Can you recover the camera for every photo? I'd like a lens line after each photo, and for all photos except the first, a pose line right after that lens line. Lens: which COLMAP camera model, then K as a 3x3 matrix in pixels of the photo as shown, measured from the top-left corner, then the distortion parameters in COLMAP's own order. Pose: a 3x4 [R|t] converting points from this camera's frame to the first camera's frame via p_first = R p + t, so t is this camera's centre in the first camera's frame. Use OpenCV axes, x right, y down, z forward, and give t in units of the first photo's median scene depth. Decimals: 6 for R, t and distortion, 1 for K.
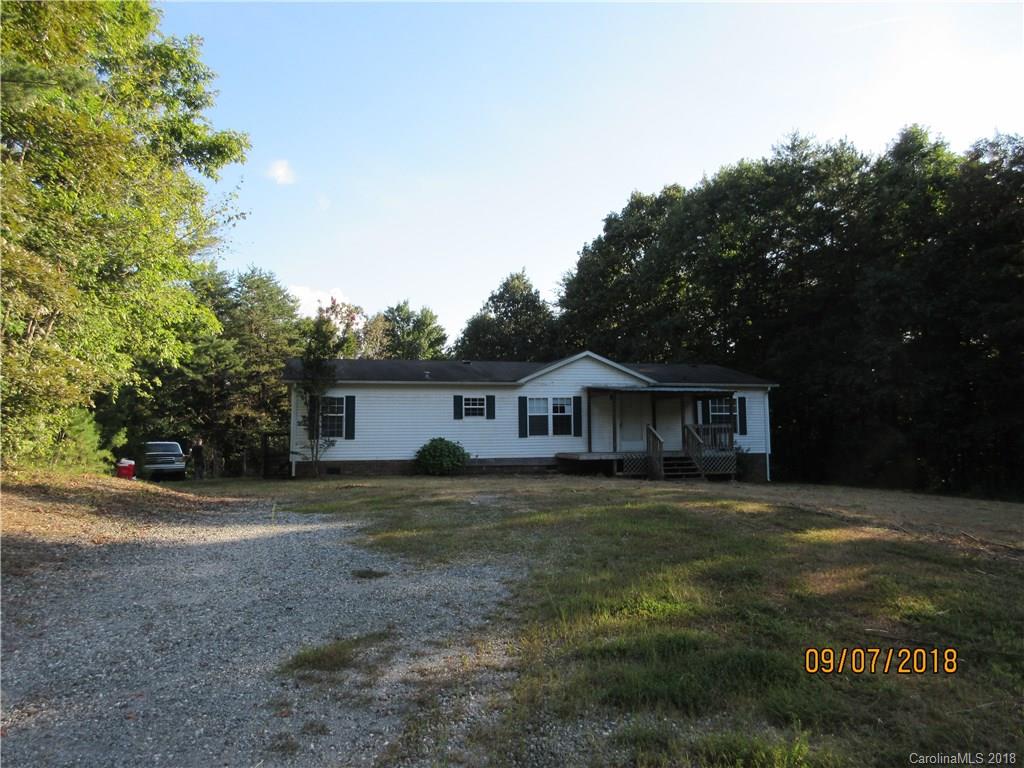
lens RADIAL K [[755.3, 0, 509.1], [0, 755.3, 378.5], [0, 0, 1]] dist [-0.002898, -0.000190]
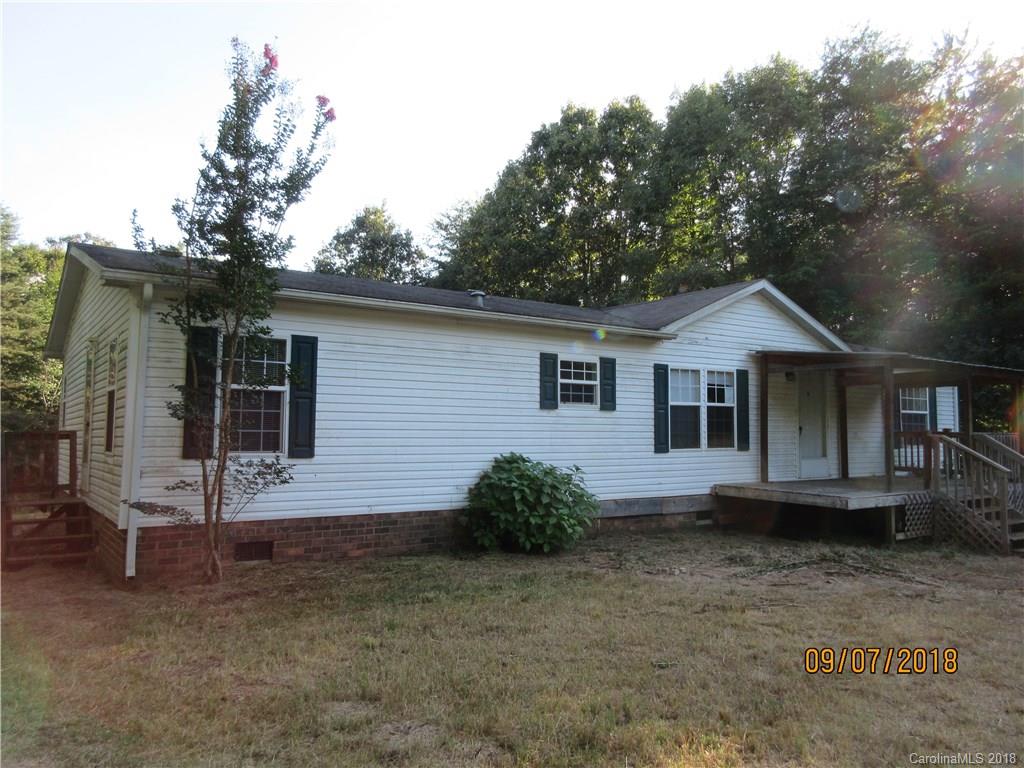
lens RADIAL K [[755.3, 0, 509.1], [0, 755.3, 378.5], [0, 0, 1]] dist [-0.002898, -0.000190]
pose [[0.942016, 0.042064, 0.332920, -0.217916], [-0.046258, 0.998919, 0.004677, 0.033948], [-0.332363, -0.019806, 0.942944, 0.579561]]
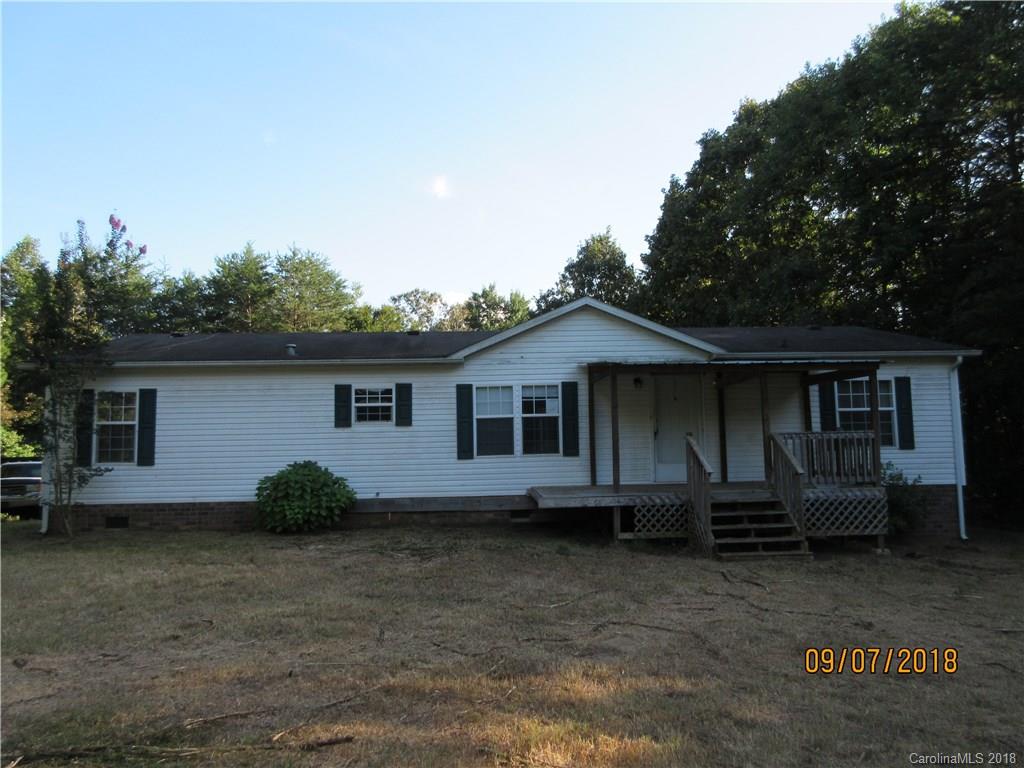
lens RADIAL K [[755.3, 0, 509.1], [0, 755.3, 378.5], [0, 0, 1]] dist [-0.002898, -0.000190]
pose [[0.978524, -0.025297, -0.204575, 0.157705], [0.025021, 0.999679, -0.003937, 0.022204], [0.204609, -0.001266, 0.978843, 0.459038]]
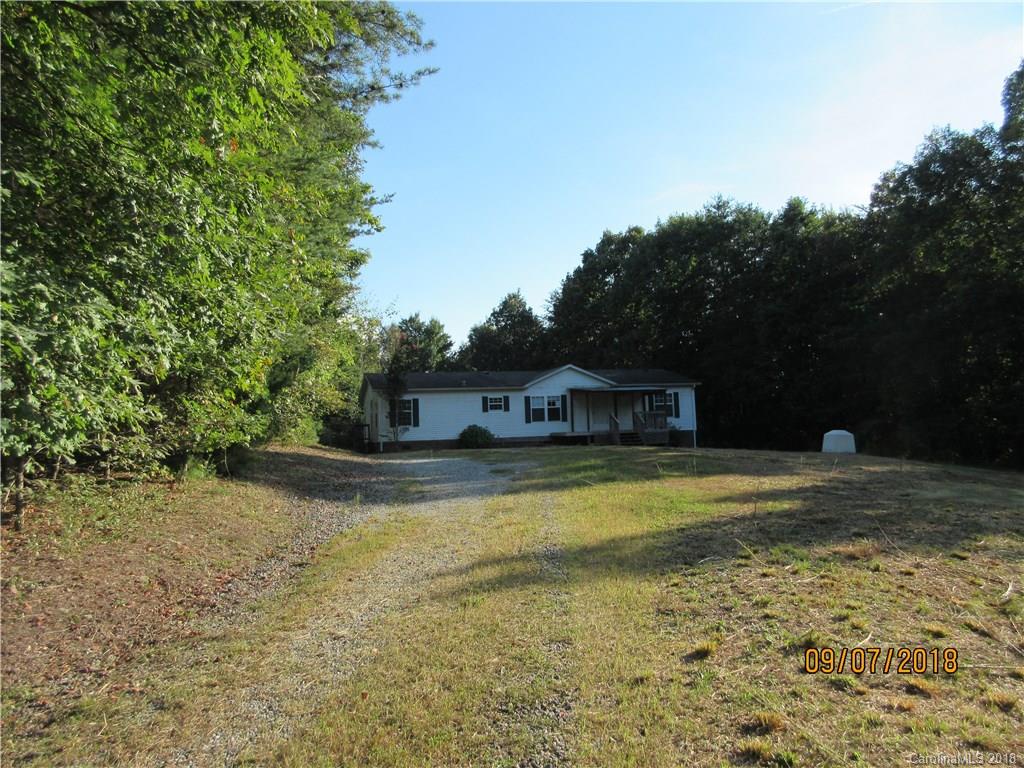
lens RADIAL K [[755.3, 0, 509.1], [0, 755.3, 378.5], [0, 0, 1]] dist [-0.002898, -0.000190]
pose [[0.999595, -0.024261, 0.014887, -0.038879], [0.024135, 0.999672, 0.008605, -0.024015], [-0.015091, -0.008242, 0.999852, -0.490128]]
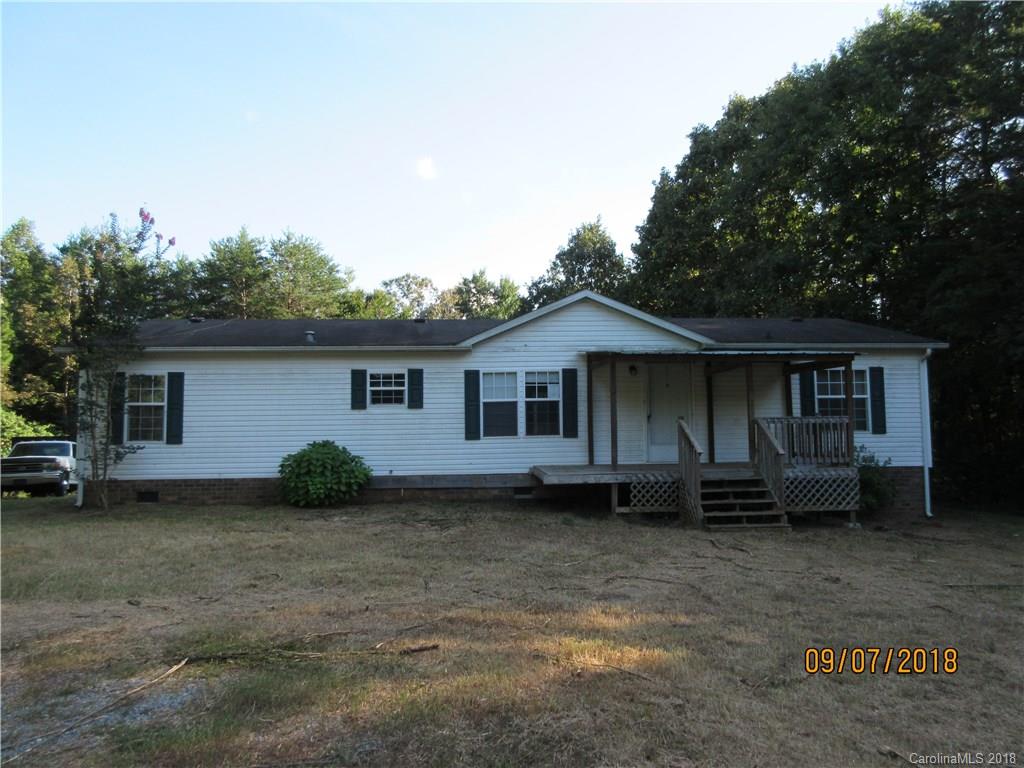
lens RADIAL K [[755.3, 0, 509.1], [0, 755.3, 378.5], [0, 0, 1]] dist [-0.002898, -0.000190]
pose [[0.982656, -0.012708, -0.185003, 0.151028], [0.016239, 0.999714, 0.017581, 0.020001], [0.184726, -0.020281, 0.982581, 0.417054]]
